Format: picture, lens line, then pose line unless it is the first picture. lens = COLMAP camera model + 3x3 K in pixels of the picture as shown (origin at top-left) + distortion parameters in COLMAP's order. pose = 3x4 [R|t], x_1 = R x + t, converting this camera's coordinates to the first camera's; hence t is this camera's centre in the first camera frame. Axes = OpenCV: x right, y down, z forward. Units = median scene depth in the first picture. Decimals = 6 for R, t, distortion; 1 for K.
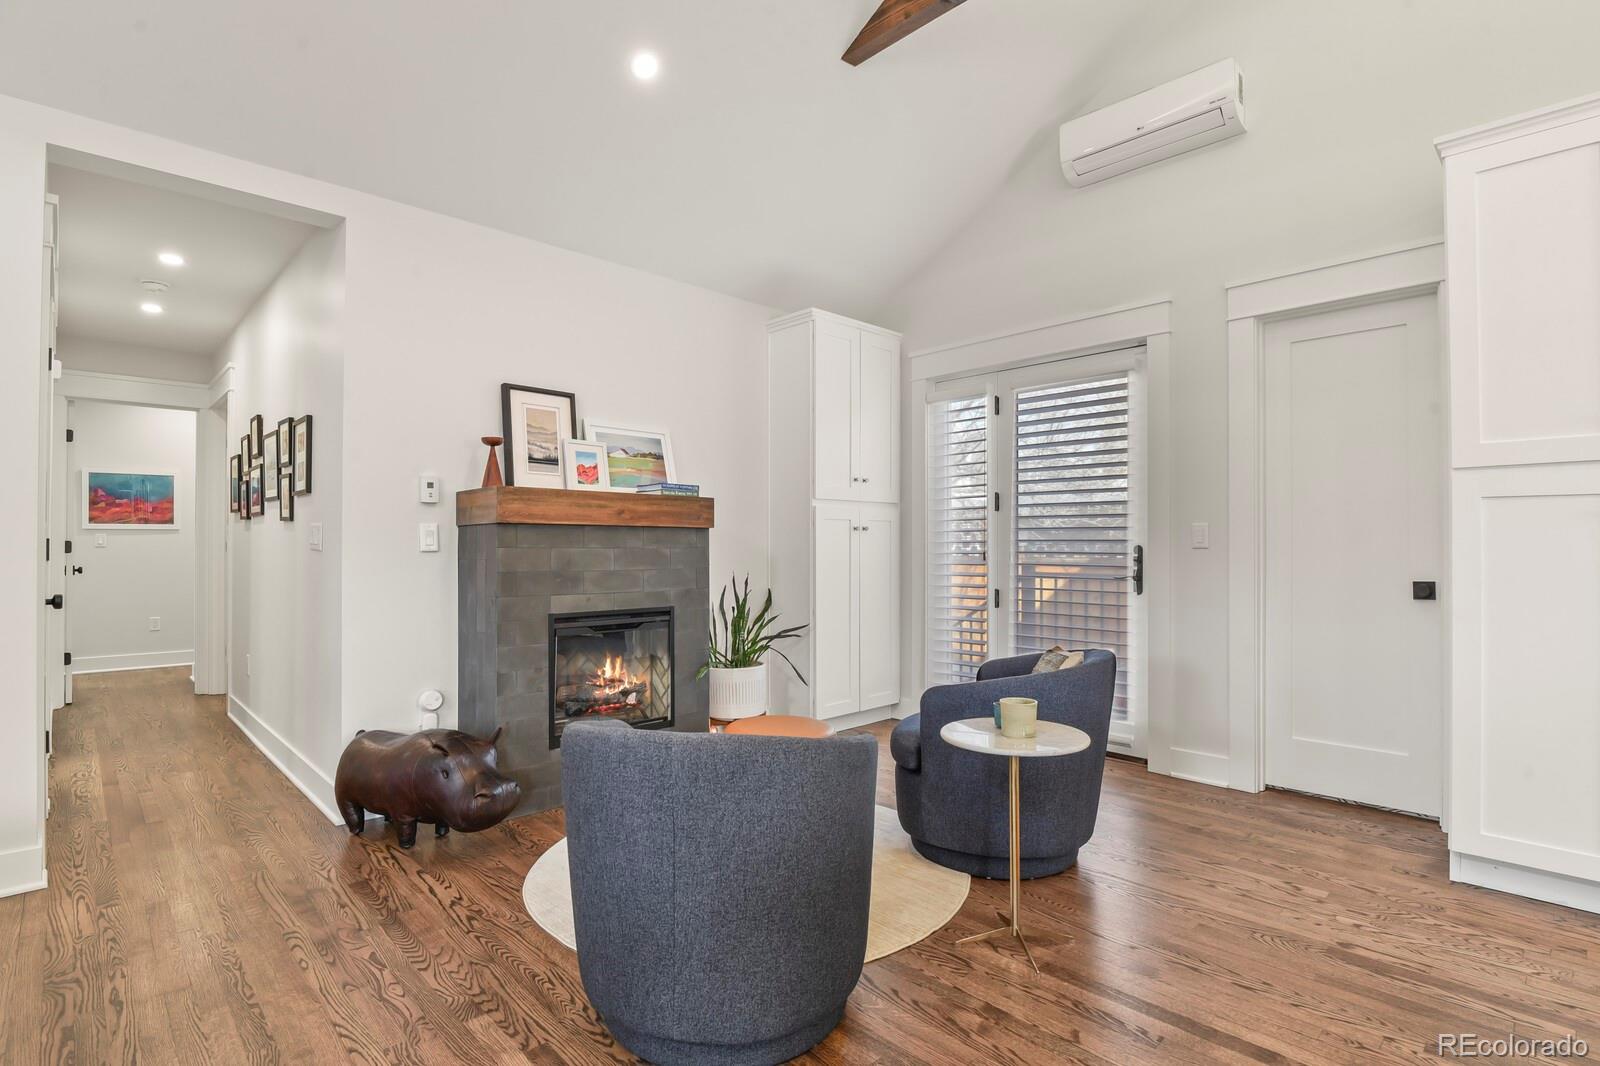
lens RADIAL K [[789.1, 0, 802.1], [0, 789.1, 539.3], [0, 0, 1]] dist [-0.019137, -0.000248]
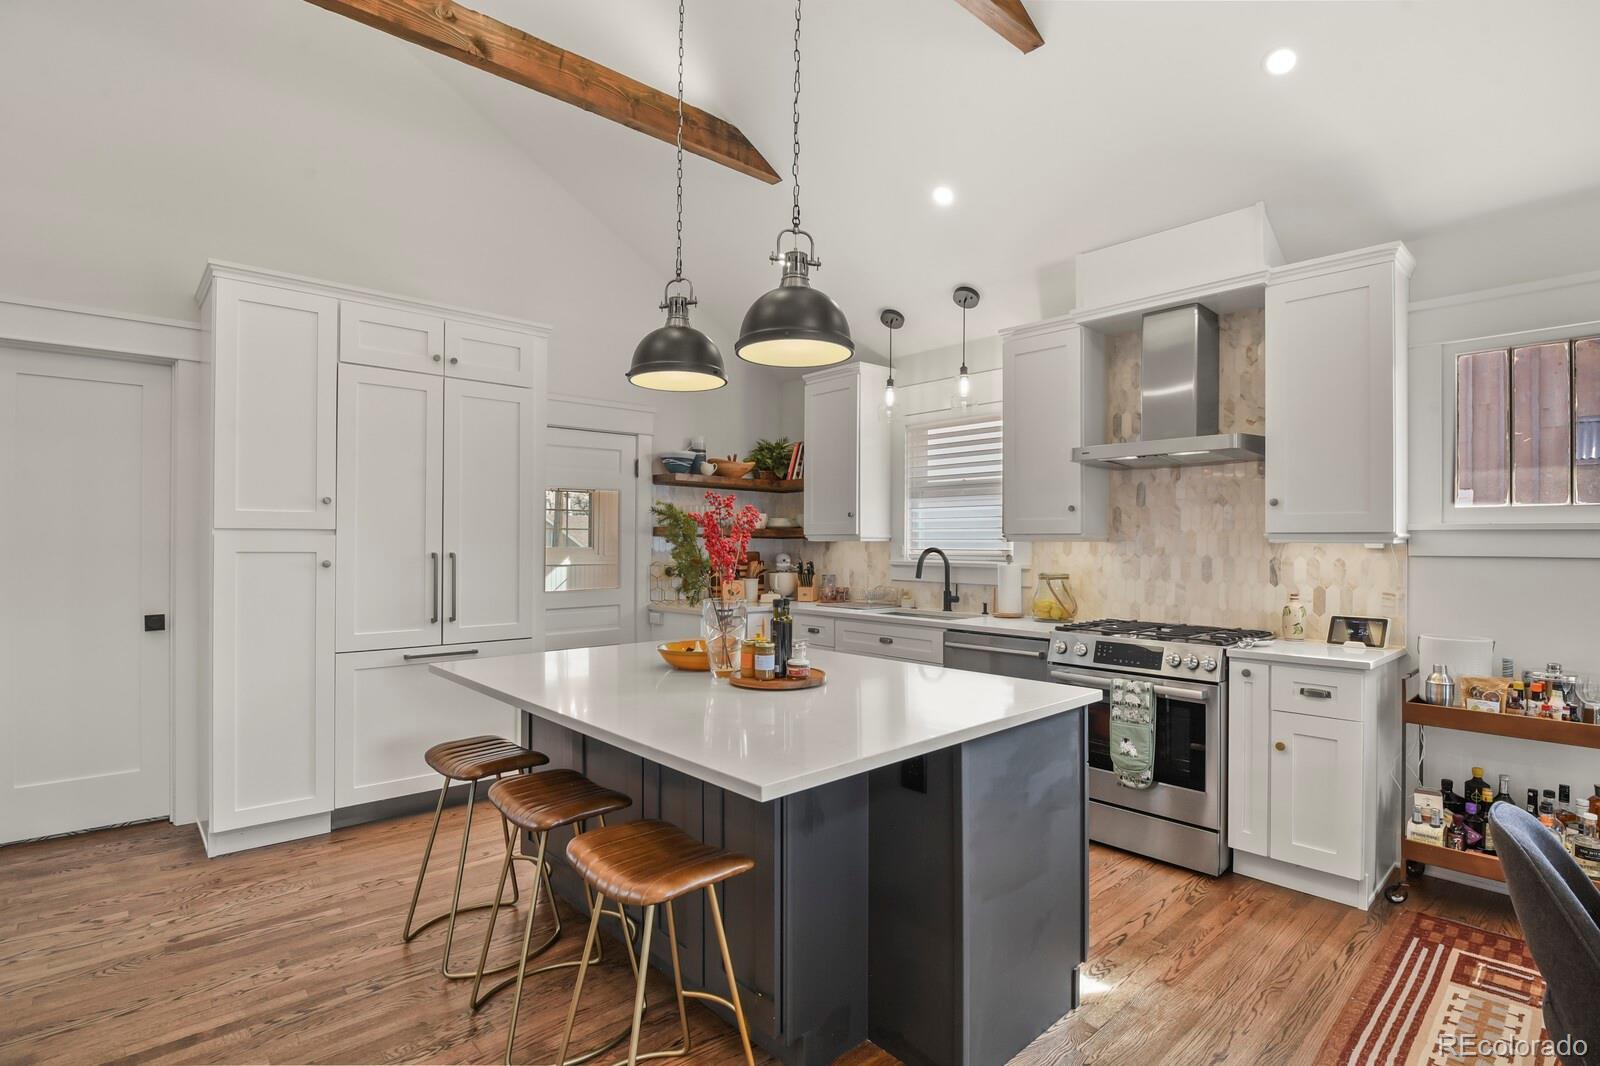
lens RADIAL K [[779.9, 0, 801.3], [0, 779.9, 538.7], [0, 0, 1]] dist [-0.016244, -0.000449]
pose [[0.039087, 0.002591, 0.999232, -0.303514], [-0.011546, 0.999931, -0.002141, -0.067643], [-0.999169, -0.011453, 0.039114, 0.006697]]
